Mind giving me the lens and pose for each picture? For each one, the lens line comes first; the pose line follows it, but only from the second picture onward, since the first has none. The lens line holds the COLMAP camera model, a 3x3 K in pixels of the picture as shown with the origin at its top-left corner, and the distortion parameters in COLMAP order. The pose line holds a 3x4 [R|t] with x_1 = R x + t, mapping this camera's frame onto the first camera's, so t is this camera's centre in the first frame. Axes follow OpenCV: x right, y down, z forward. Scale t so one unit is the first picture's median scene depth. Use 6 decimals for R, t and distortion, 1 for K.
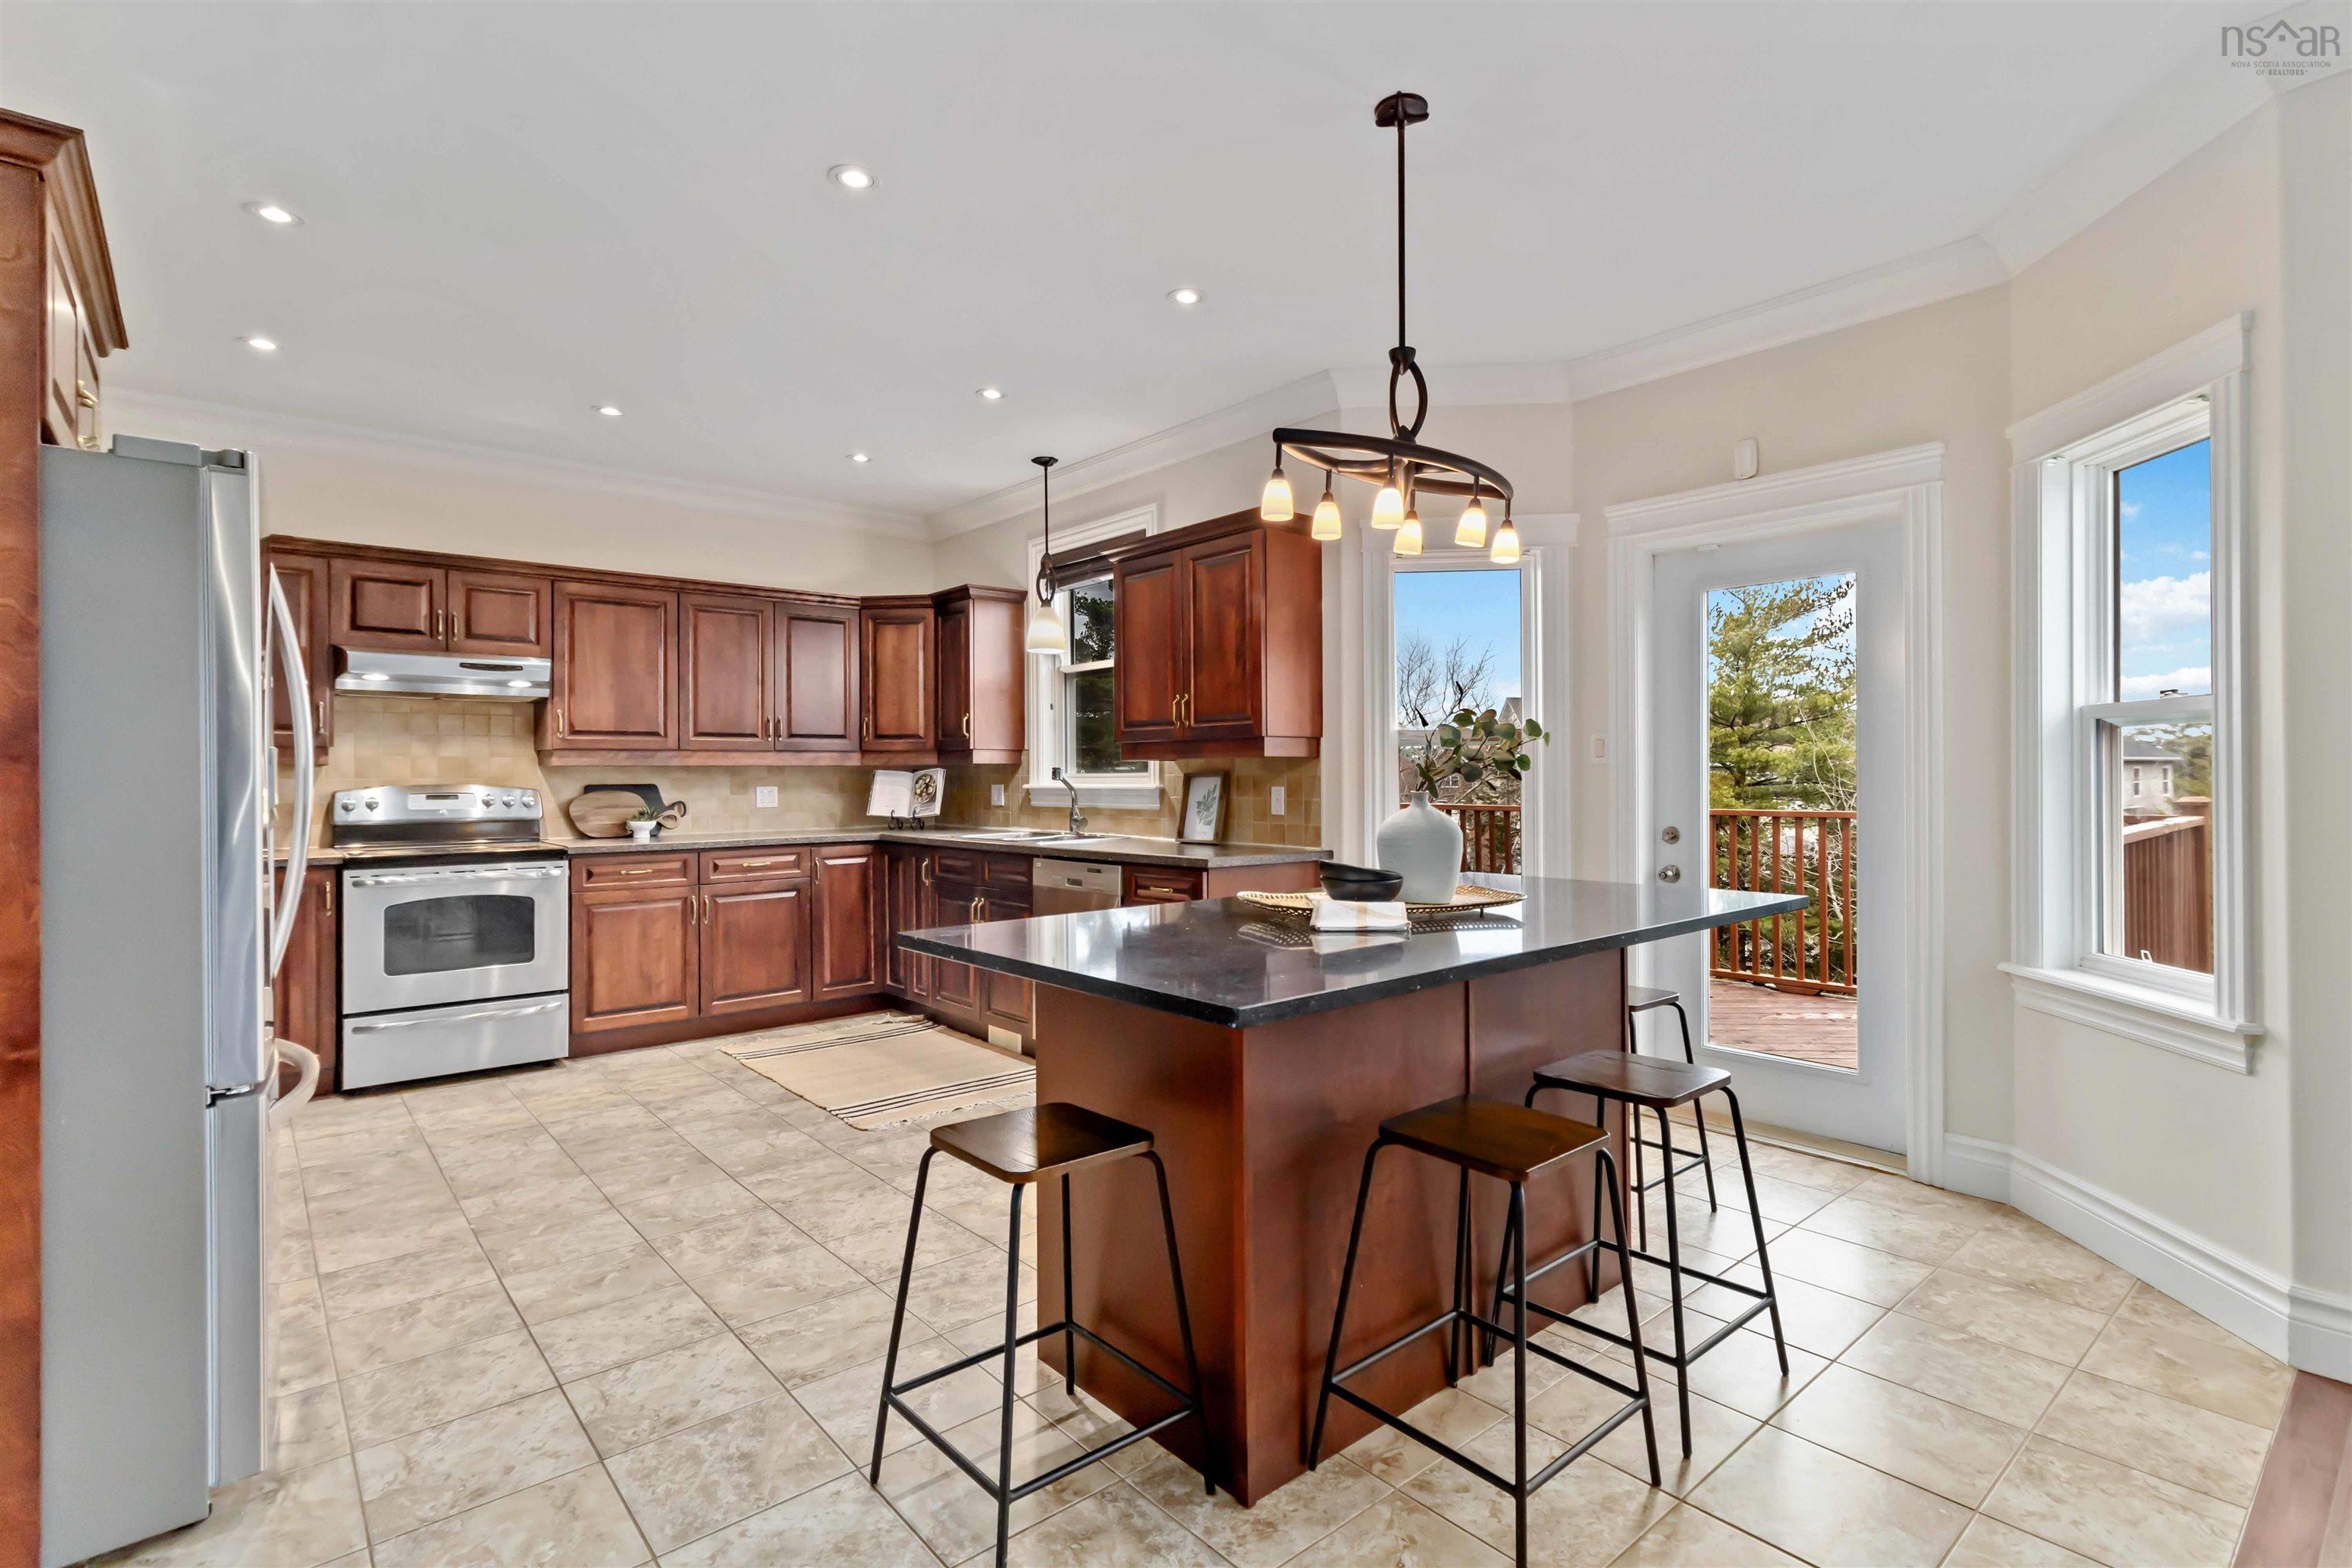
lens RADIAL K [[1122.2, 0, 1203.6], [0, 1122.2, 770.2], [0, 0, 1]] dist [0.001672, 0.000290]
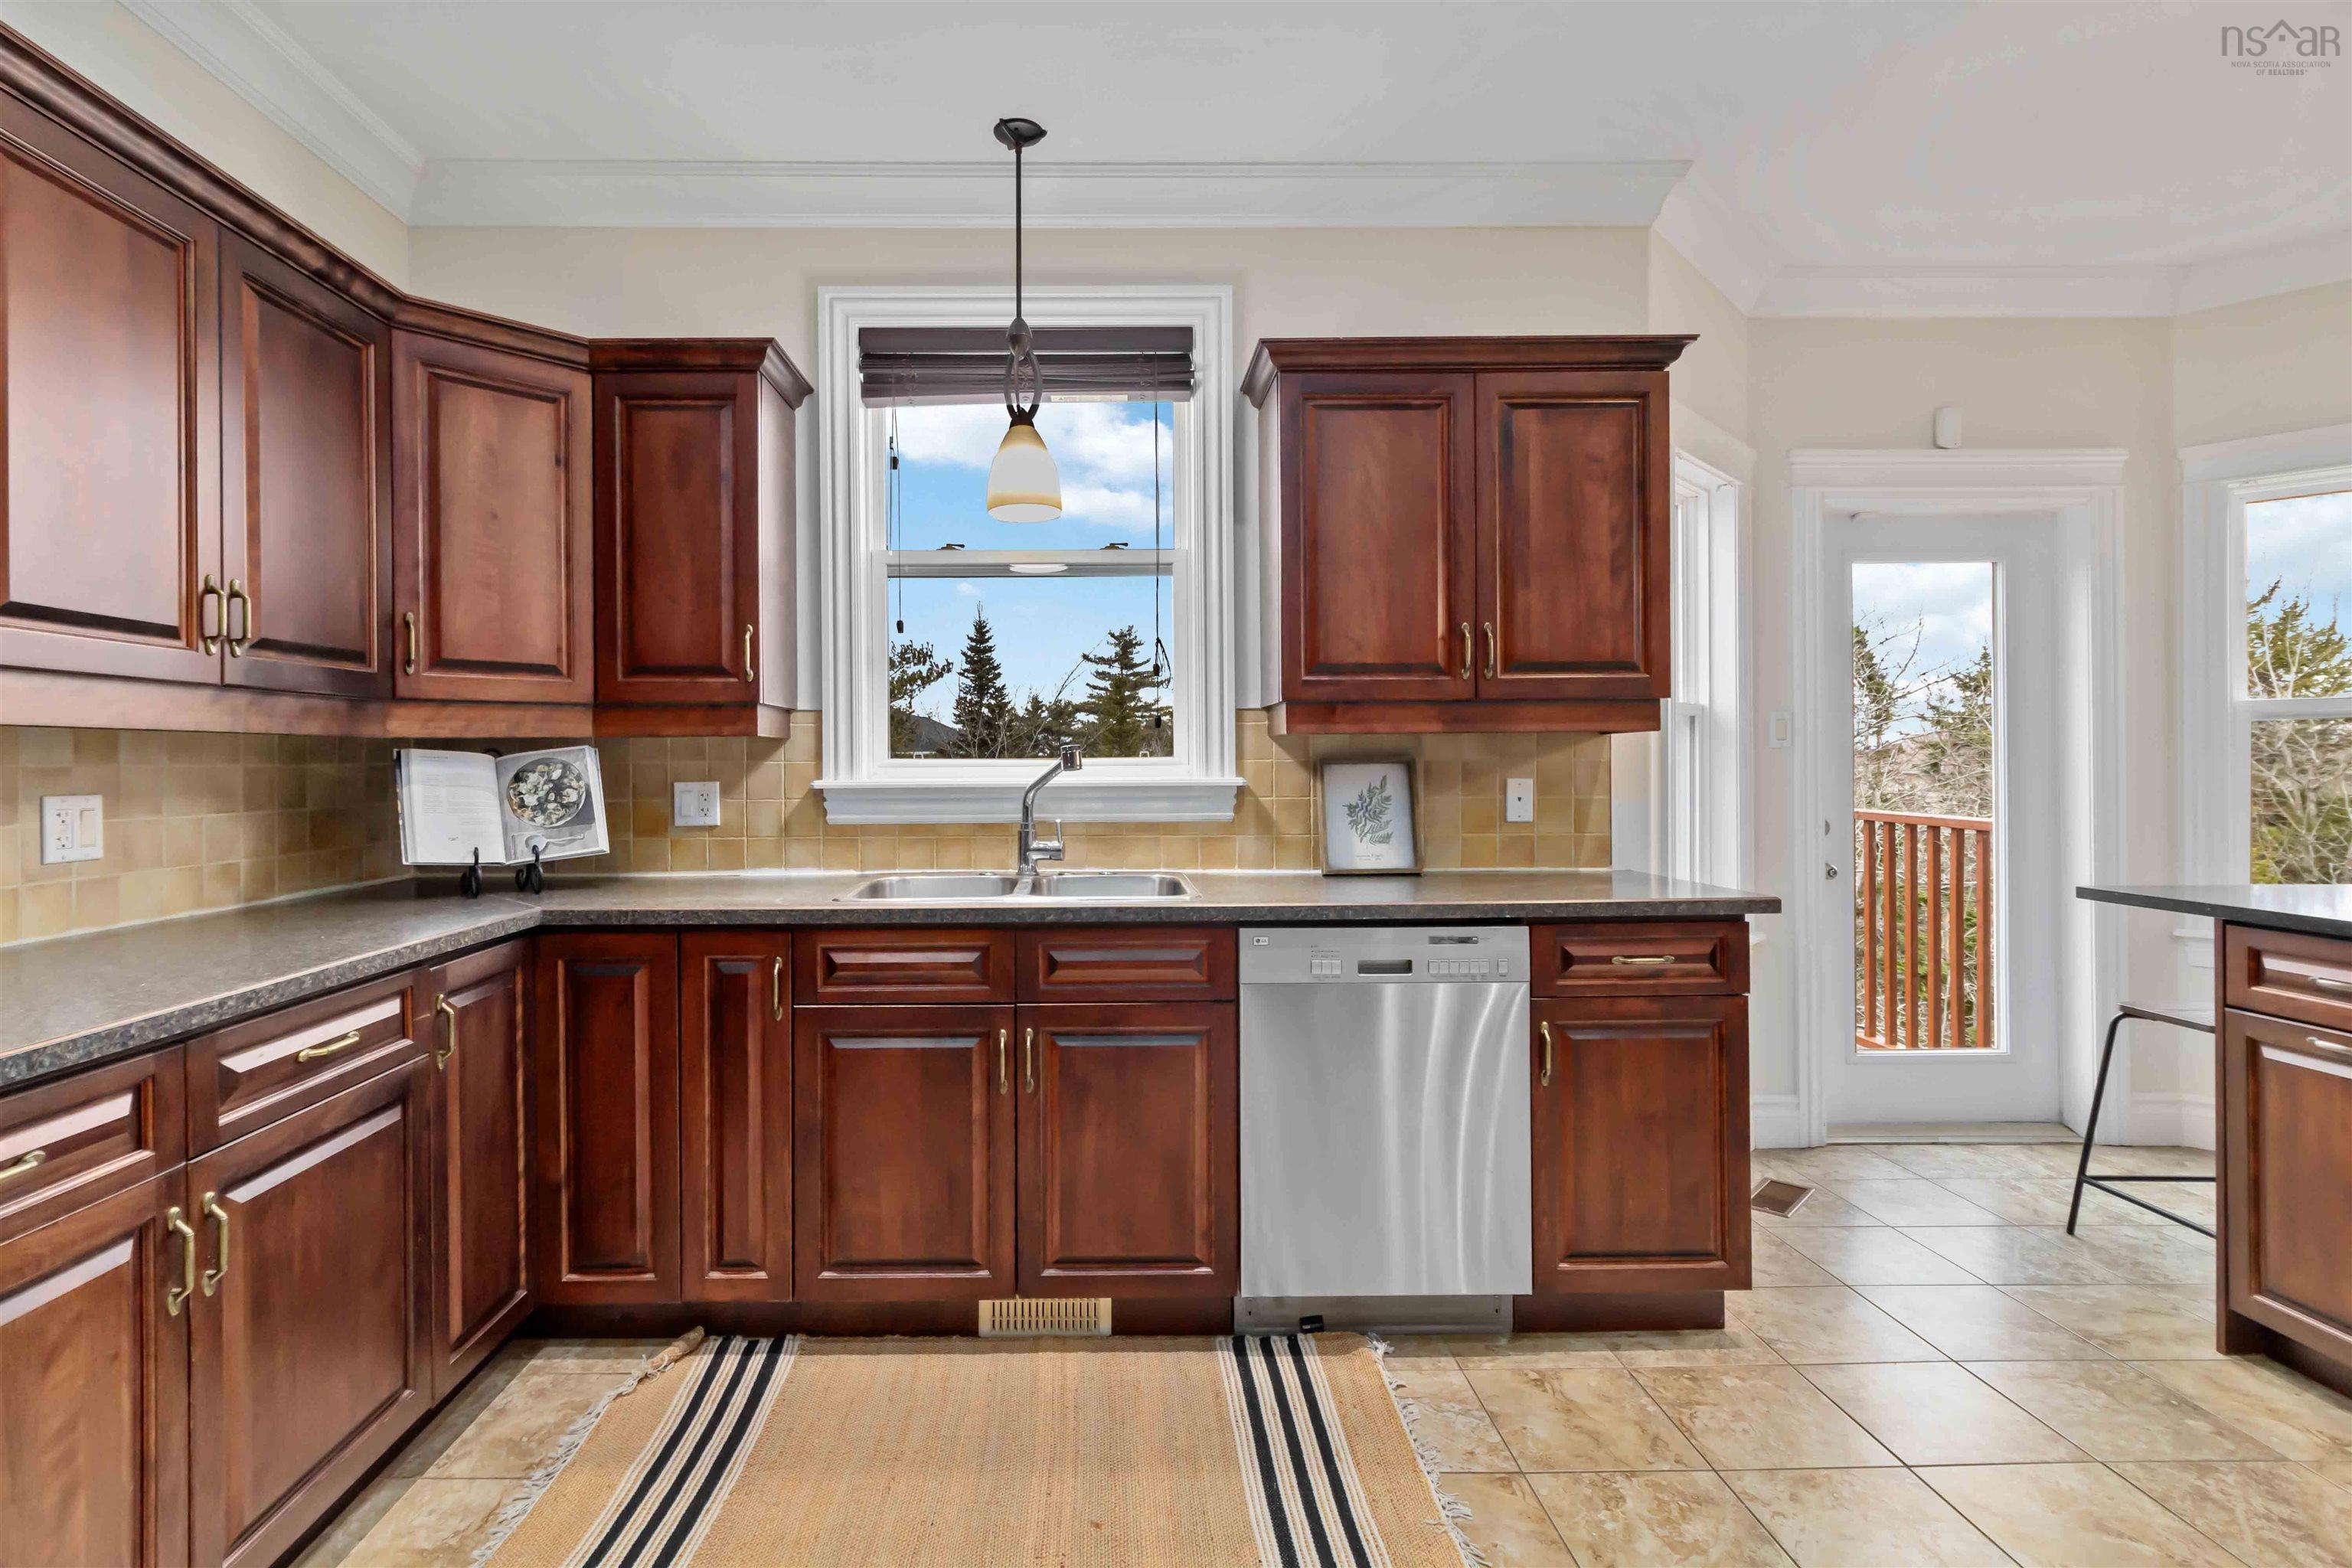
lens RADIAL K [[1145.9, 0, 1105.3], [0, 1145.9, 766.3], [0, 0, 1]] dist [0.002516, 0.001588]
pose [[0.653243, -0.001380, 0.757147, -0.535898], [-0.001552, 0.999994, 0.003161, 0.005406], [-0.757146, -0.003241, 0.653237, 0.675545]]
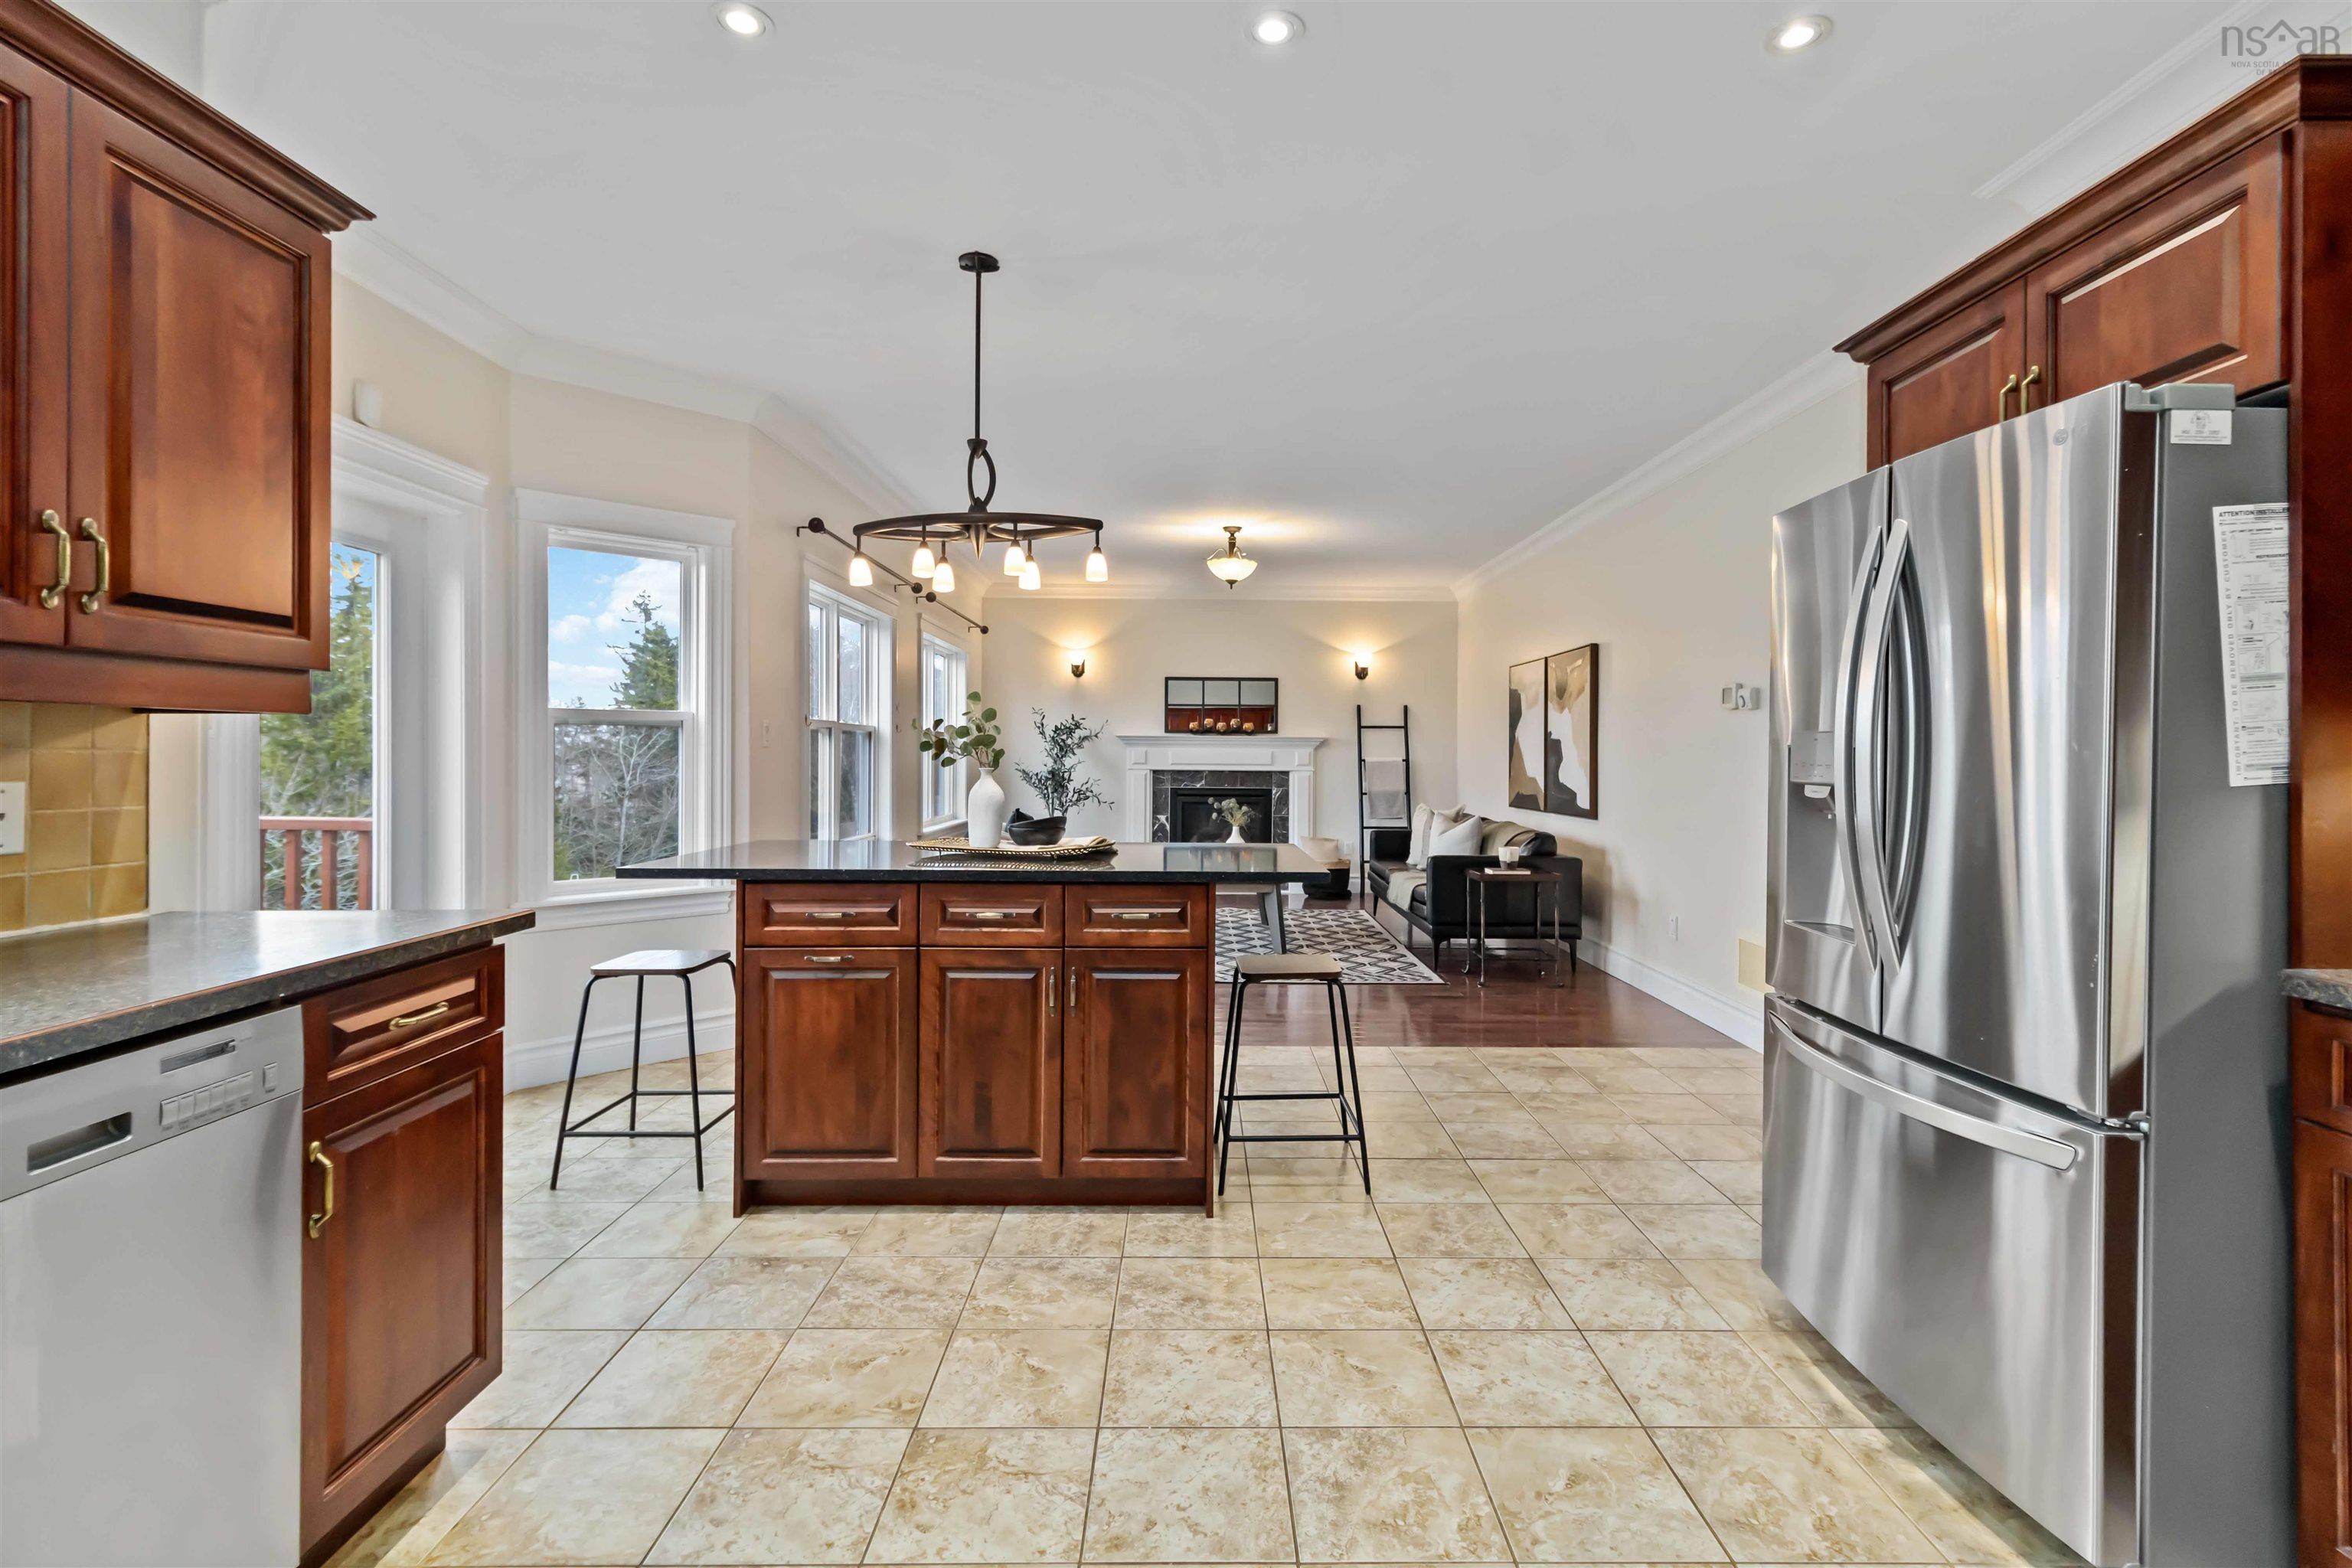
lens RADIAL K [[1097.6, 0, 1202.1], [0, 1097.6, 752.3], [0, 0, 1]] dist [0.003249, 0.000085]
pose [[-0.760562, 0.004007, 0.649253, -0.444392], [-0.004086, 0.999932, -0.010957, 0.006468], [-0.649253, -0.010986, -0.760493, 0.921024]]
